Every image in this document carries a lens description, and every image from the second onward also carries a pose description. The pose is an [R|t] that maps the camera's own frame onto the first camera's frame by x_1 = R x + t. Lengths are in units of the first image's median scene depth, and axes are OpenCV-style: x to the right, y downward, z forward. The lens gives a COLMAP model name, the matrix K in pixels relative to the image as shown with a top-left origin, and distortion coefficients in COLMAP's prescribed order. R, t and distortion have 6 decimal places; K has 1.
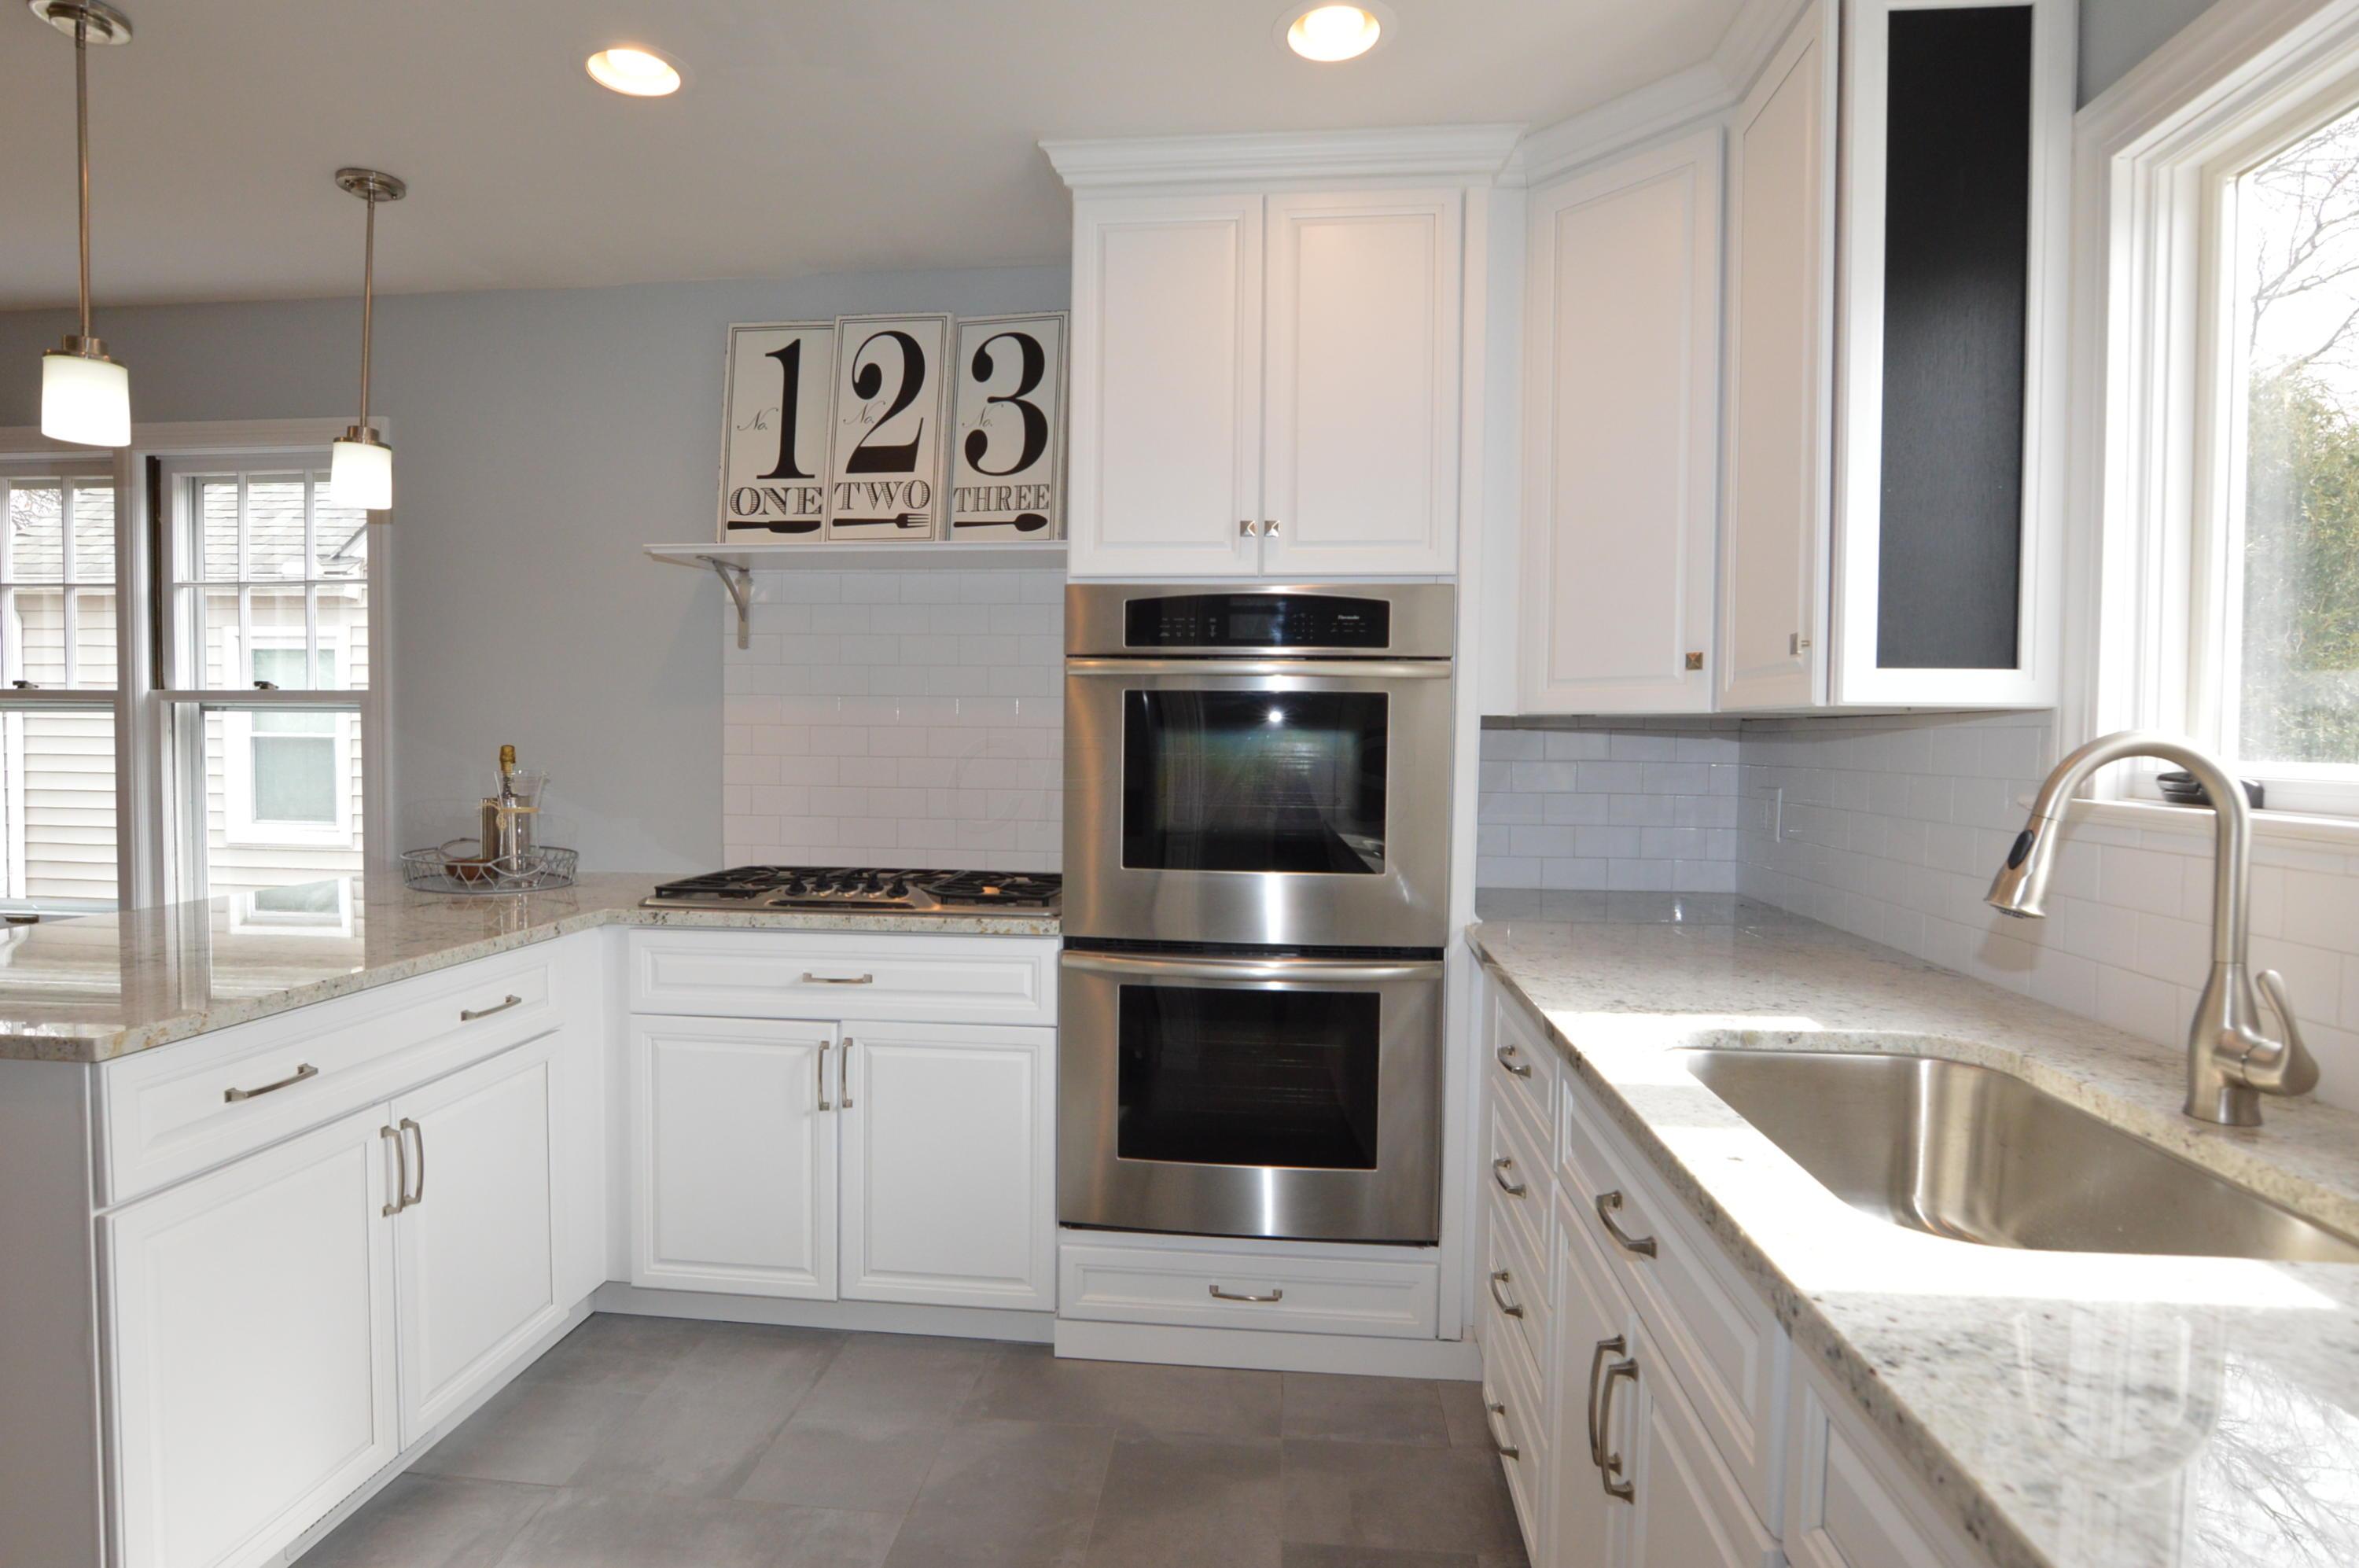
lens RADIAL K [[1249.4, 0, 1165.6], [0, 1249.4, 781.9], [0, 0, 1]] dist [-0.038542, 0.016621]
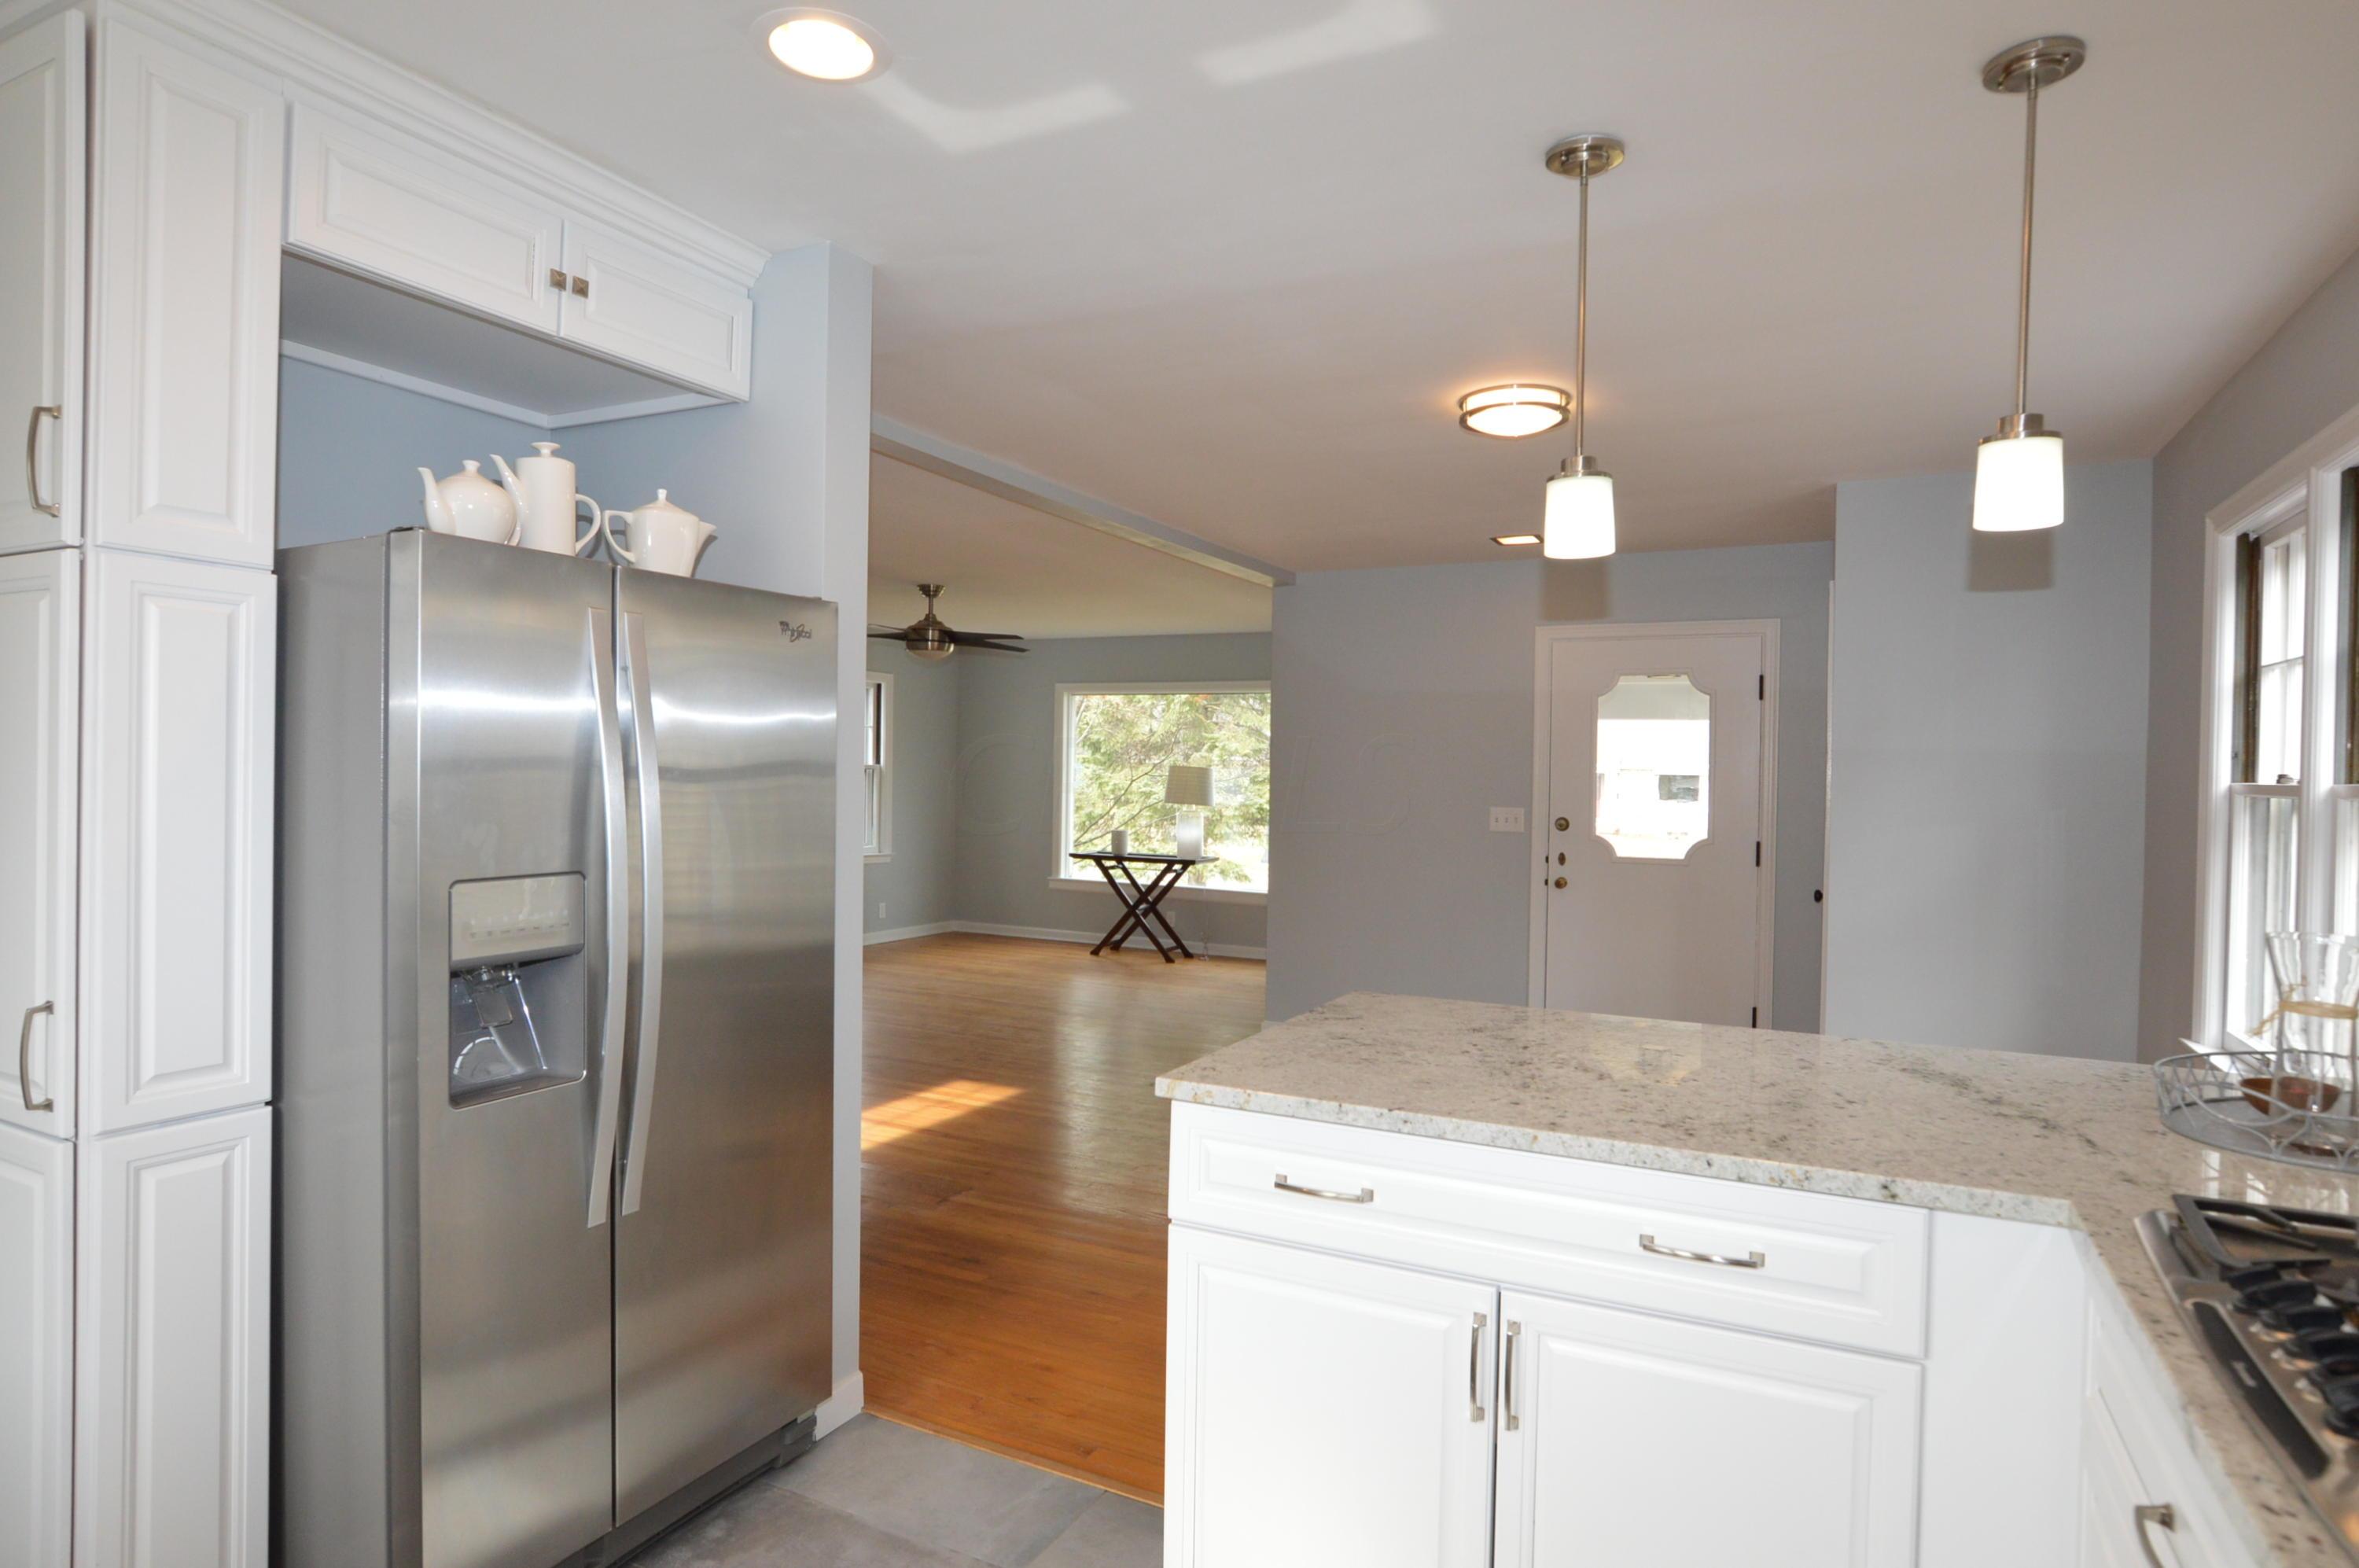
lens RADIAL K [[1292.0, 0, 1174.0], [0, 1292.0, 791.2], [0, 0, 1]] dist [-0.031608, -0.000265]
pose [[-0.358776, 0.001253, -0.933423, 0.185778], [-0.058044, 0.998034, 0.023650, -0.061554], [0.931617, 0.062665, -0.357998, 0.862452]]
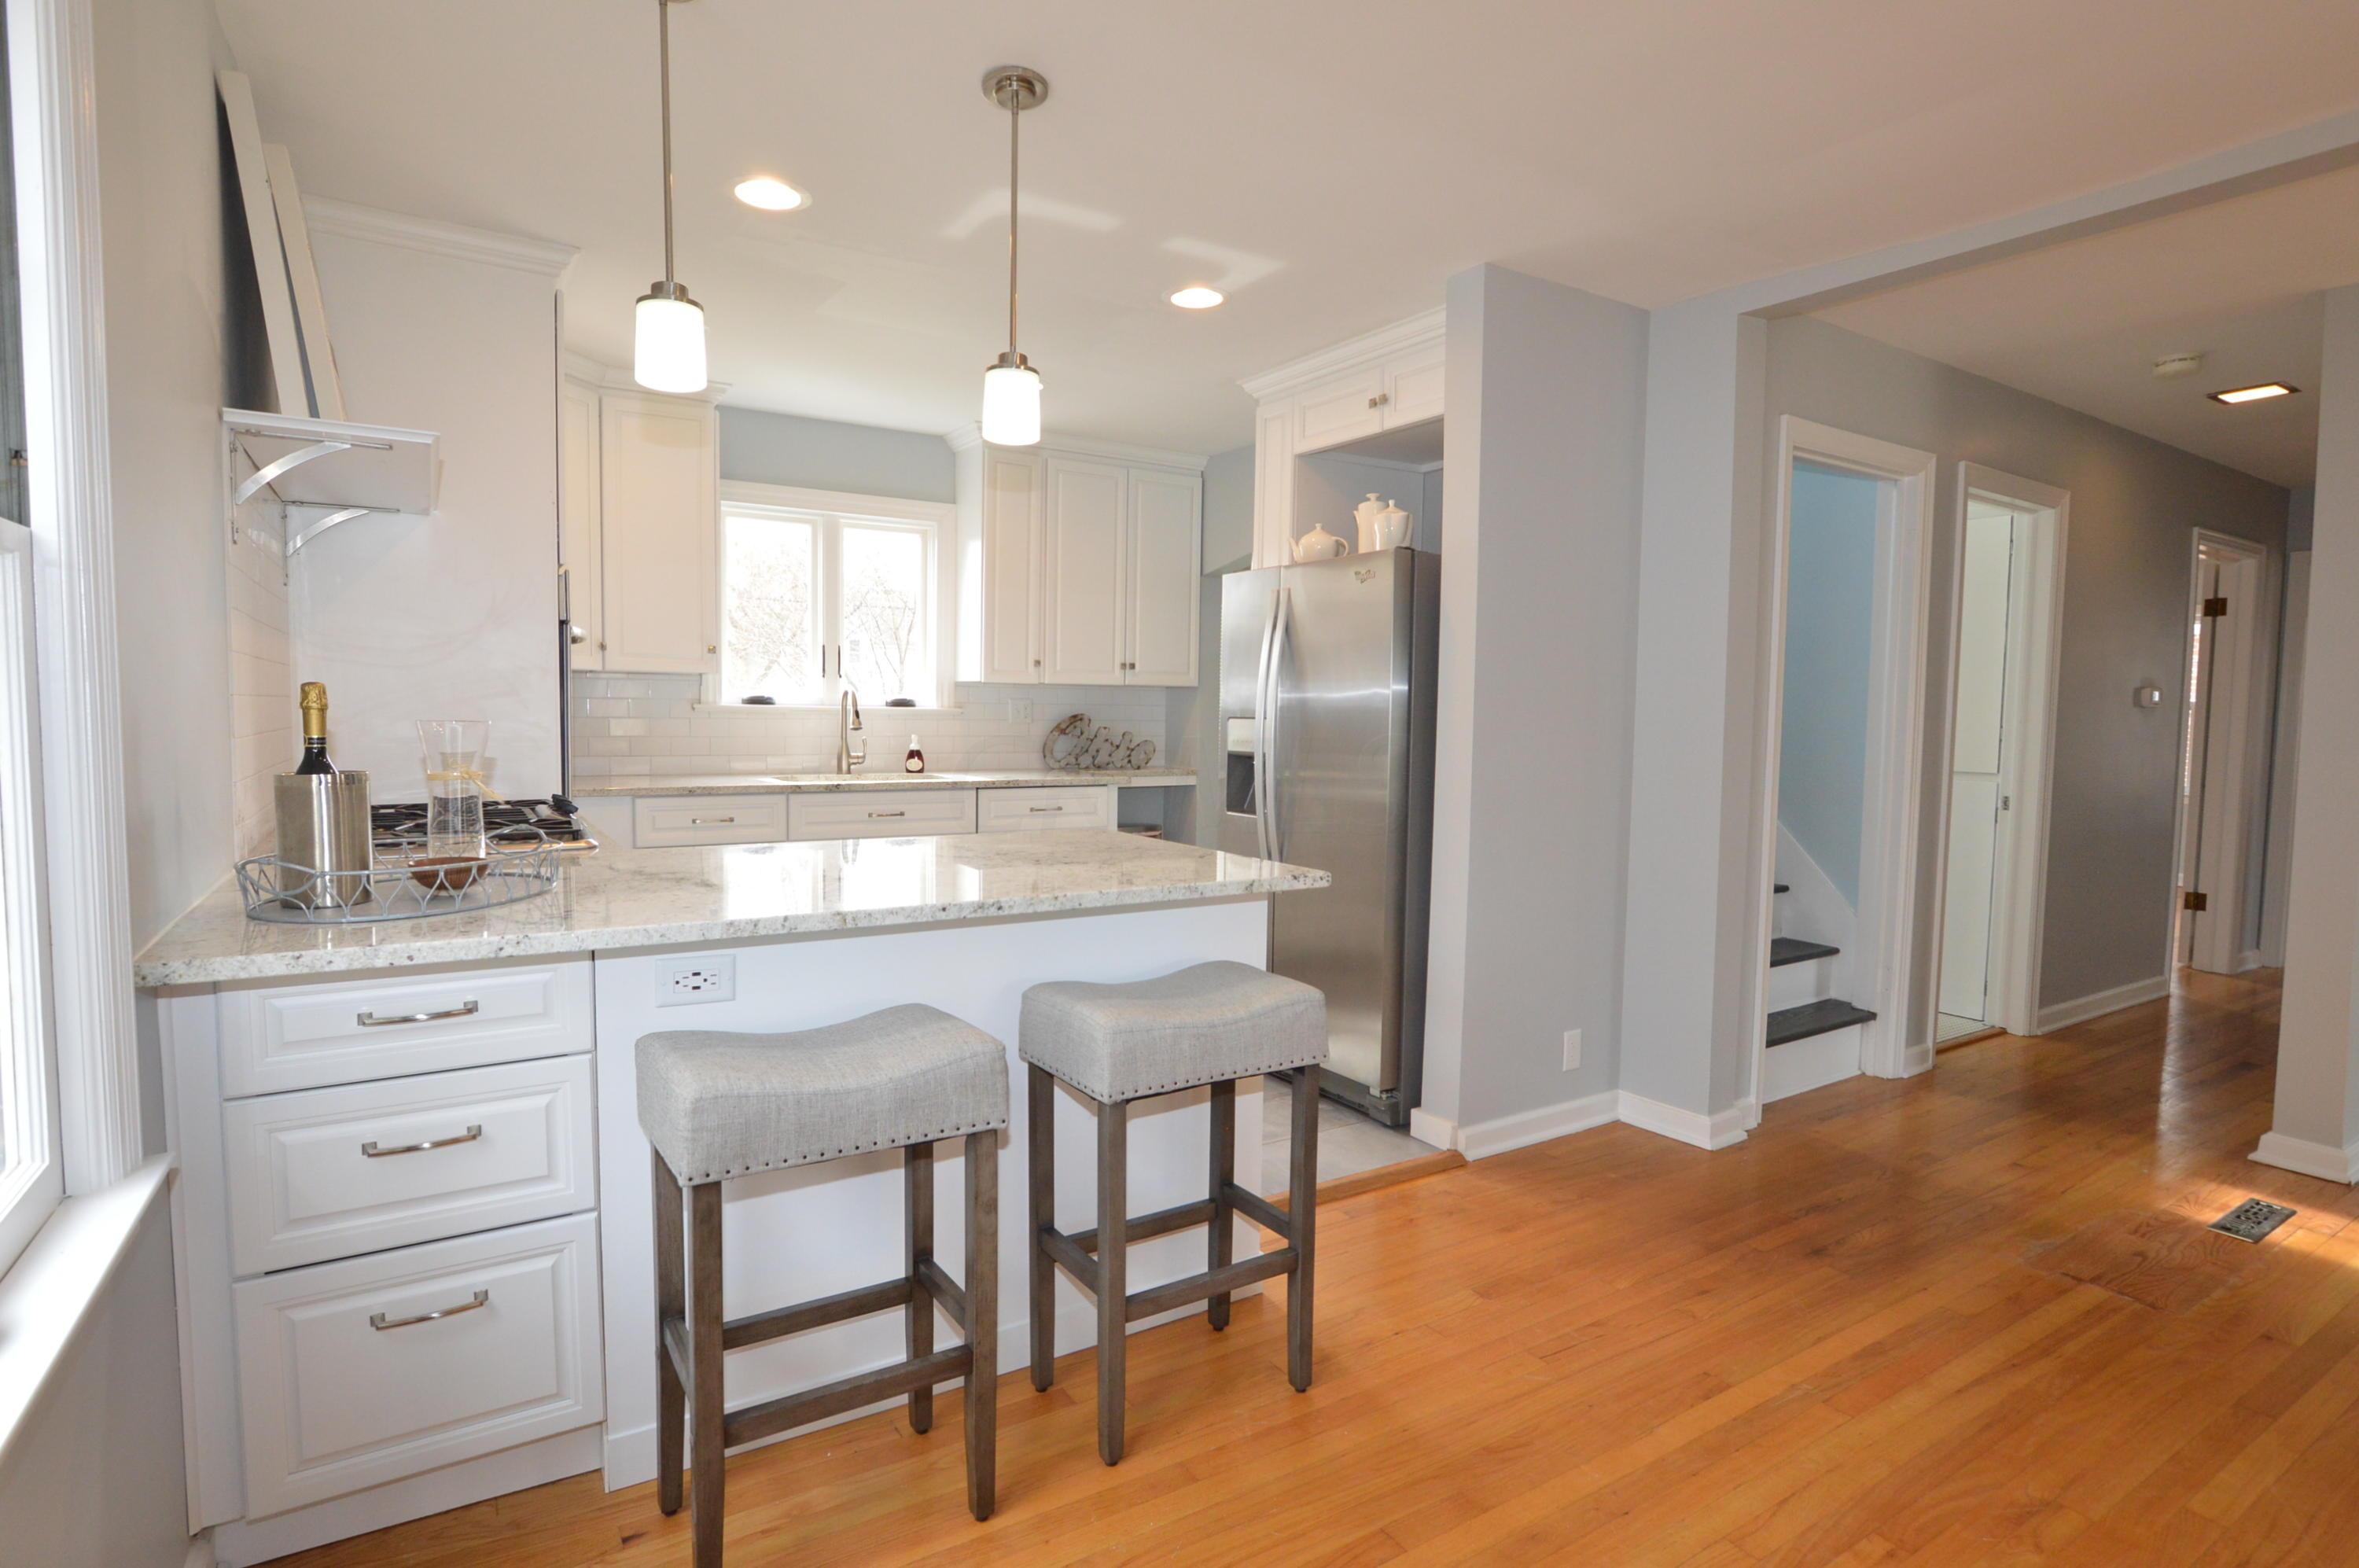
lens RADIAL K [[1181.6, 0, 1151.0], [0, 1181.6, 786.0], [0, 0, 1]] dist [-0.034556, 0.010776]
pose [[-0.611048, -0.066688, 0.788779, -1.550754], [0.012833, 0.995480, 0.094105, -0.030911], [-0.791489, 0.067625, -0.607430, 1.294671]]
